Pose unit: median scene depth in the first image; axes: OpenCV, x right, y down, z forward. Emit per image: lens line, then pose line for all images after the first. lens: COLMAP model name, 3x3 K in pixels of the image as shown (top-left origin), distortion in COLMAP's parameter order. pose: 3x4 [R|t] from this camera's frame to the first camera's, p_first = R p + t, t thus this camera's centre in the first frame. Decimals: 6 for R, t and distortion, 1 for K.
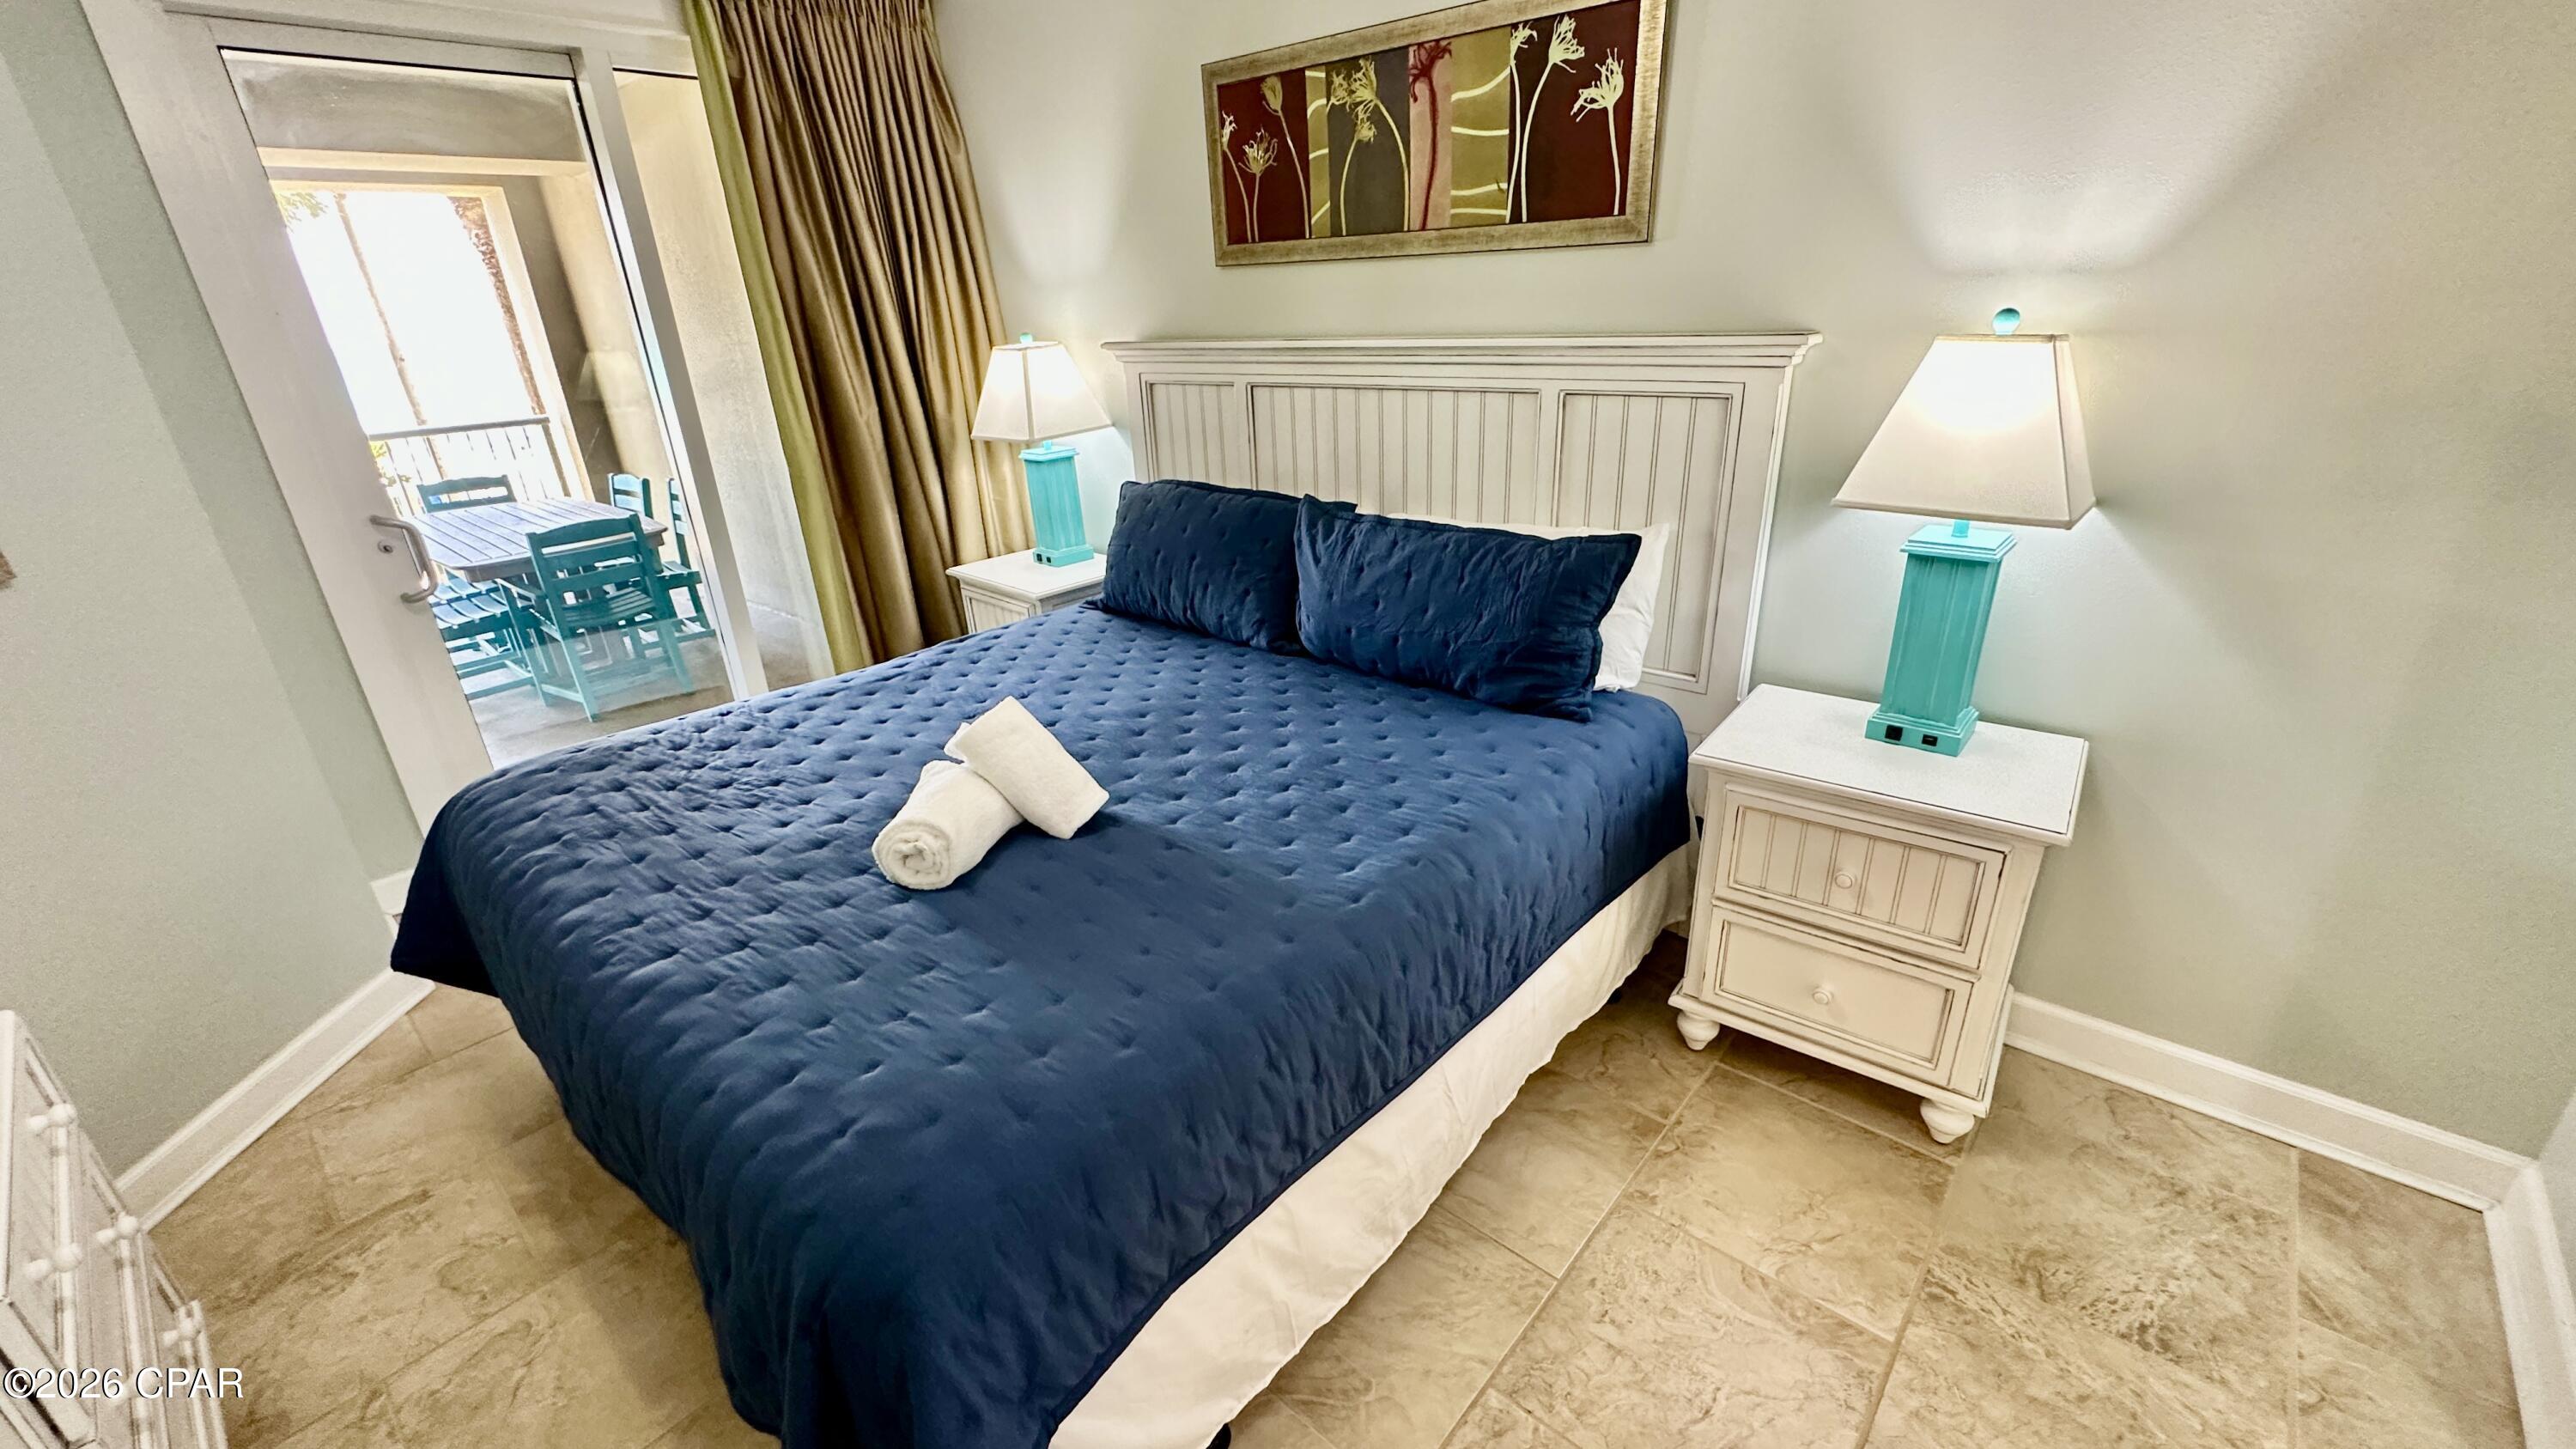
lens RADIAL K [[1038.1, 0, 1288.0], [0, 1038.1, 724.5], [0, 0, 1]] dist [-0.003578, -0.000289]
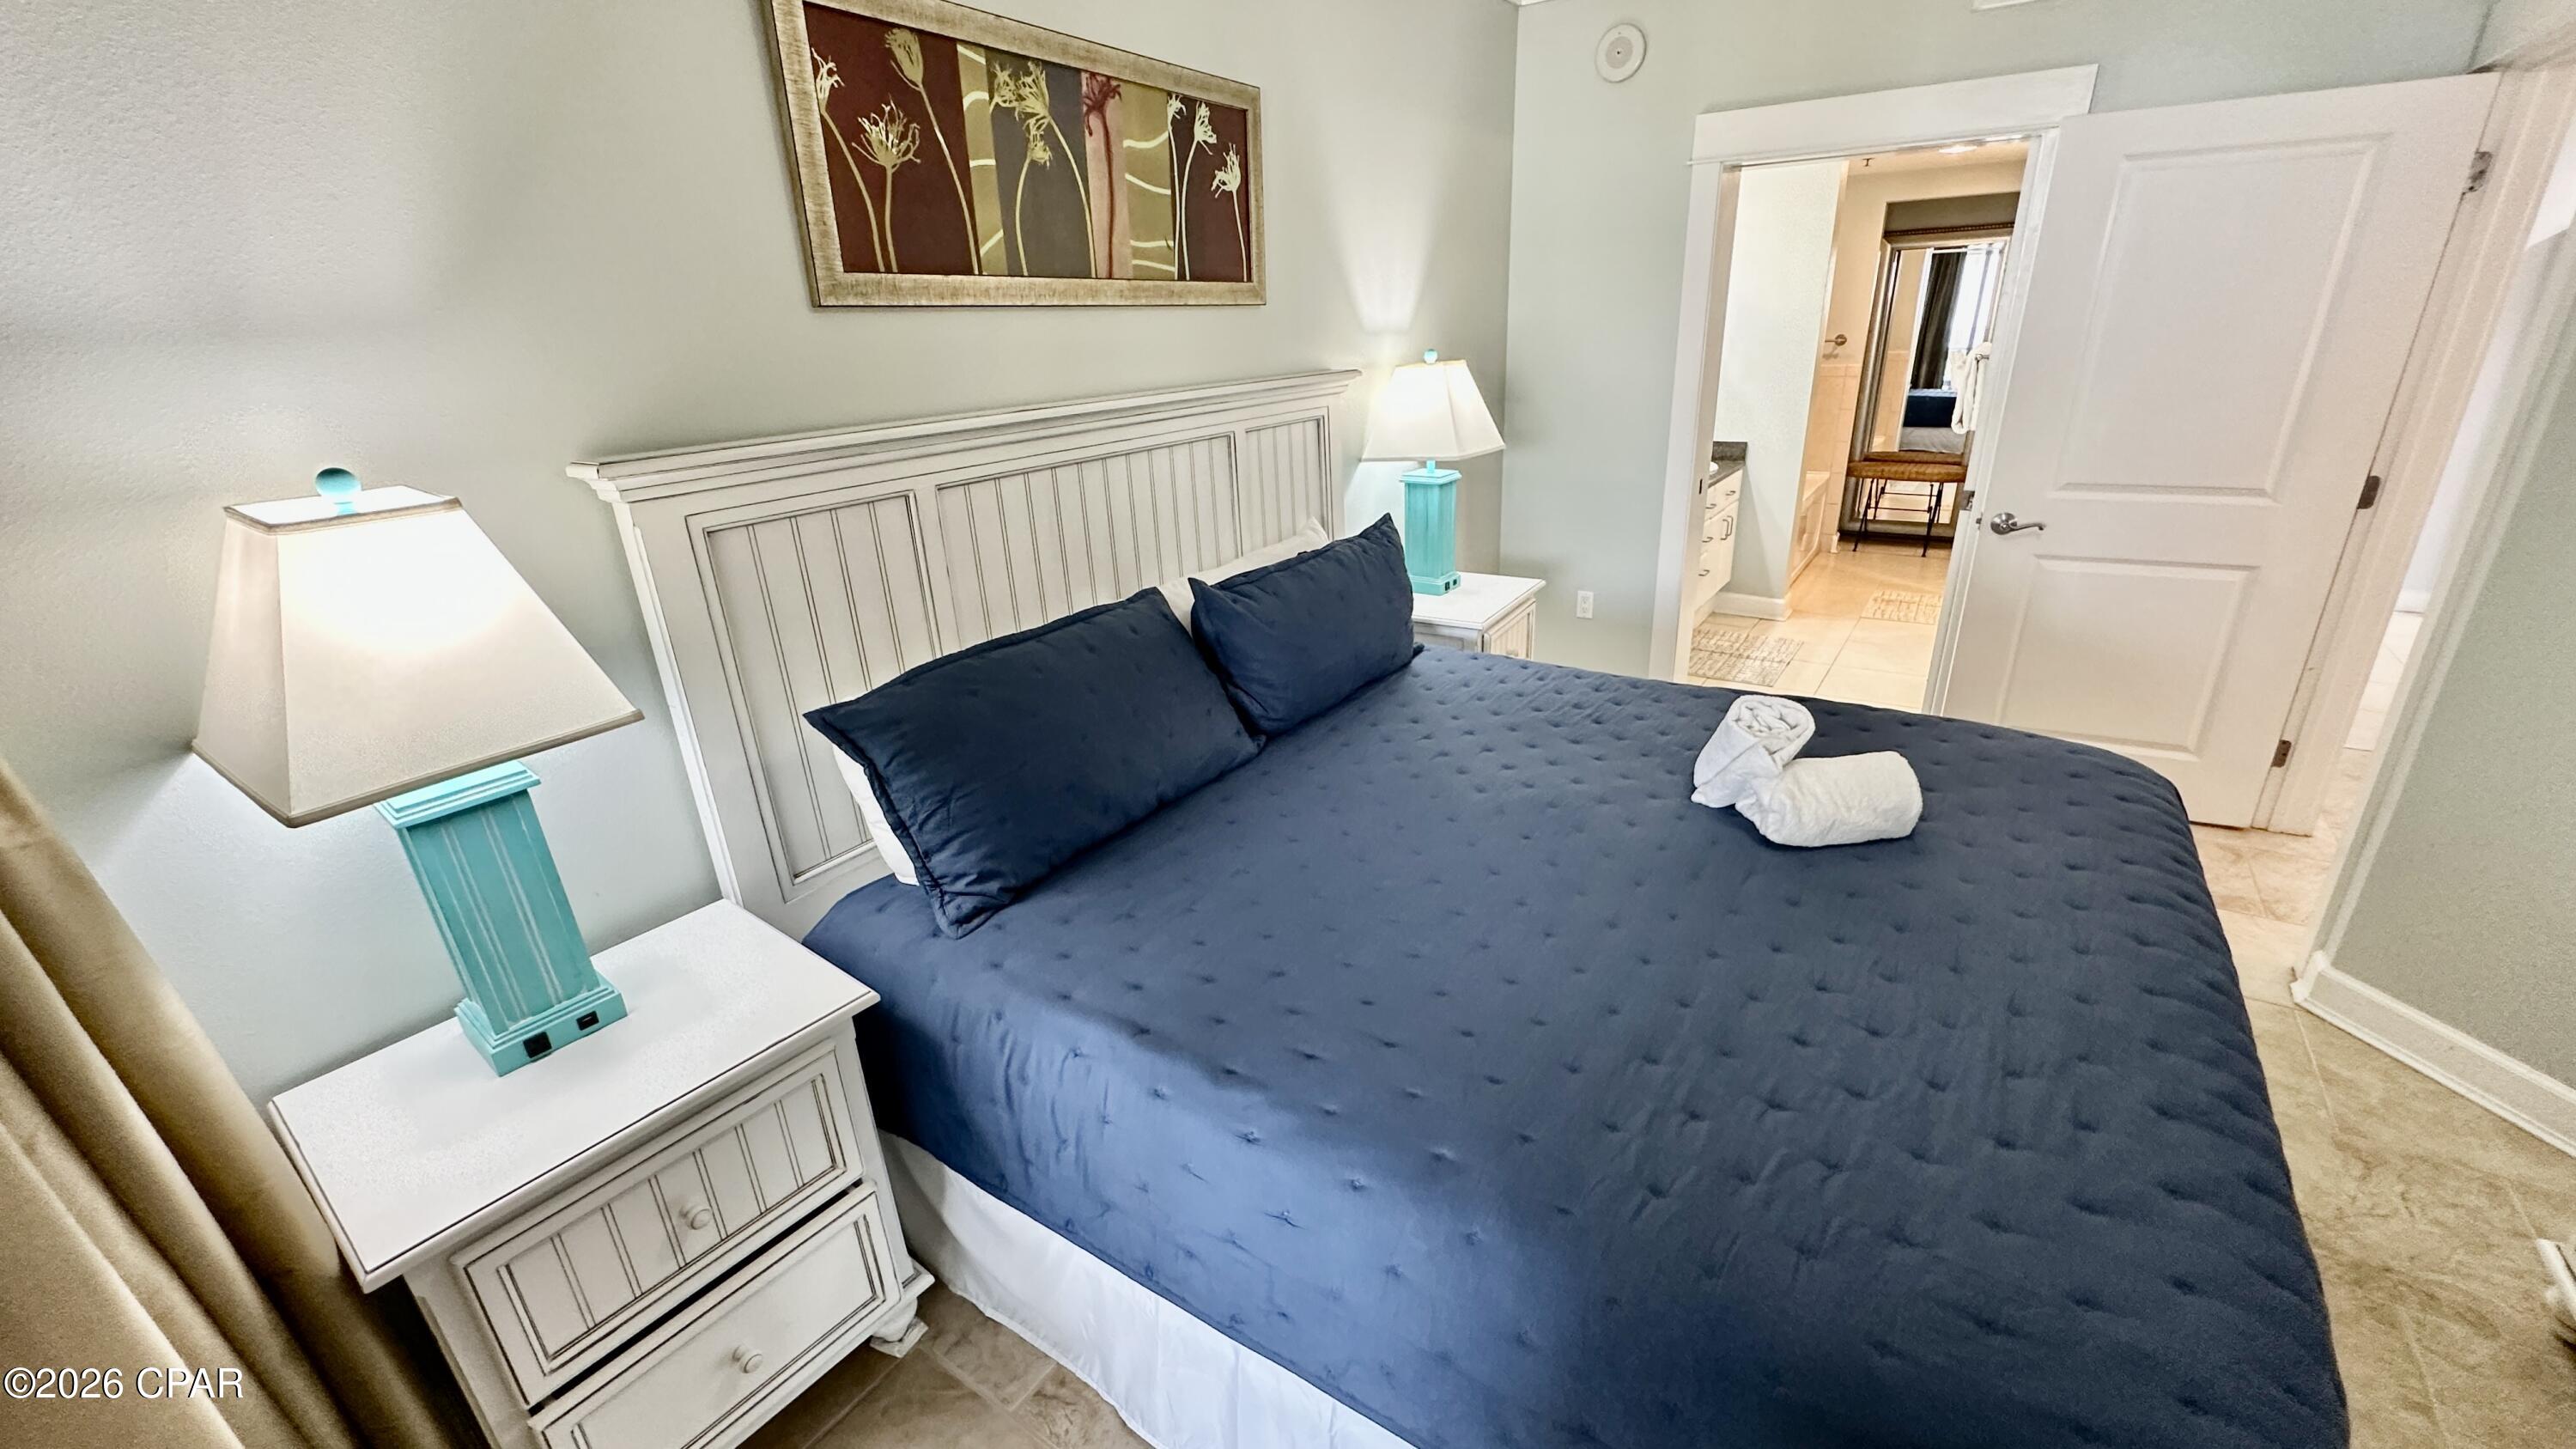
lens RADIAL K [[1021.3, 0, 1289.9], [0, 1021.3, 726.9], [0, 0, 1]] dist [-0.004716, 0.000378]
pose [[-0.133378, -0.296572, 0.945651, -0.840771], [0.452557, 0.830660, 0.324339, -0.371588], [-0.881704, 0.471221, 0.023424, 1.027375]]
